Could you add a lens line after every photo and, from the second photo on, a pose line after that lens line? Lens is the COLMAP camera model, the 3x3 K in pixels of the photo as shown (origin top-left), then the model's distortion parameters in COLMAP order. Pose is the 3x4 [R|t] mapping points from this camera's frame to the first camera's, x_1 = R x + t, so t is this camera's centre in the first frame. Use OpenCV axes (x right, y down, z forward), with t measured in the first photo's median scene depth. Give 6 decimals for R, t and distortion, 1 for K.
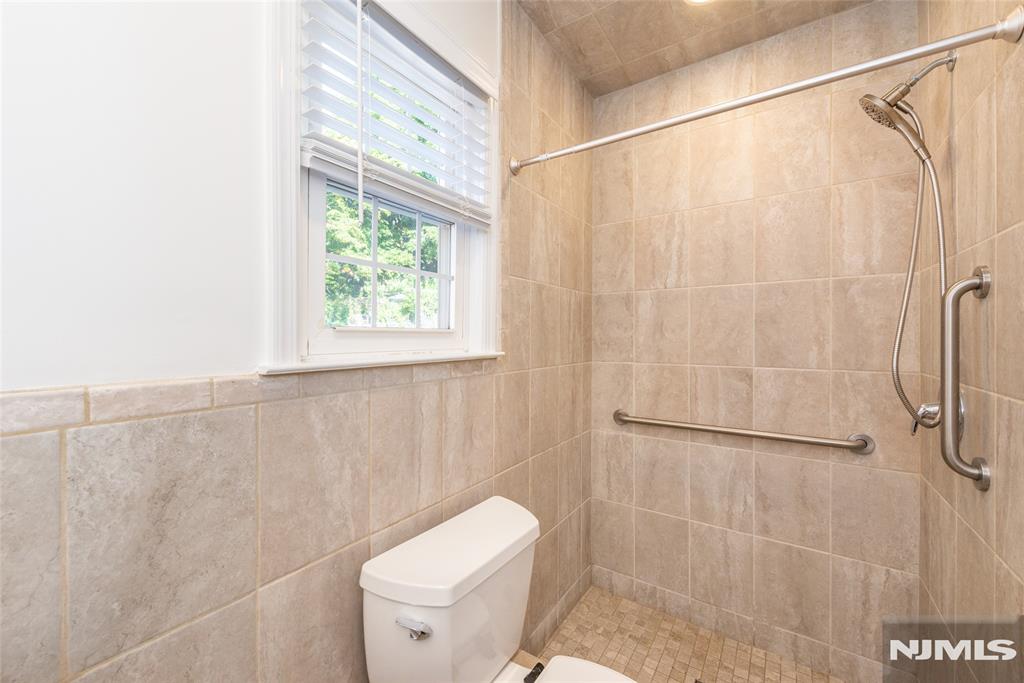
lens RADIAL K [[405.6, 0, 516.8], [0, 405.6, 339.6], [0, 0, 1]] dist [0.006047, -0.000762]
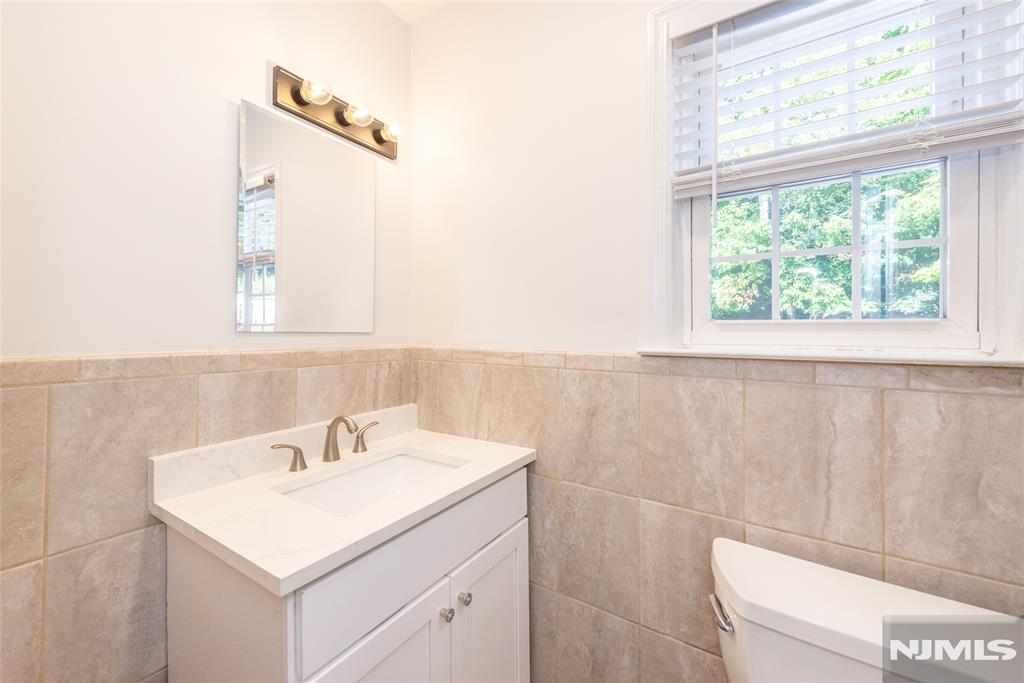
lens RADIAL K [[405.6, 0, 516.4], [0, 405.6, 332.4], [0, 0, 1]] dist [0.006047, -0.000762]
pose [[0.024998, 0.001949, -0.999686, 0.723708], [-0.011161, 0.999936, 0.001670, 0.006950], [0.999625, 0.011115, 0.025018, 0.434297]]
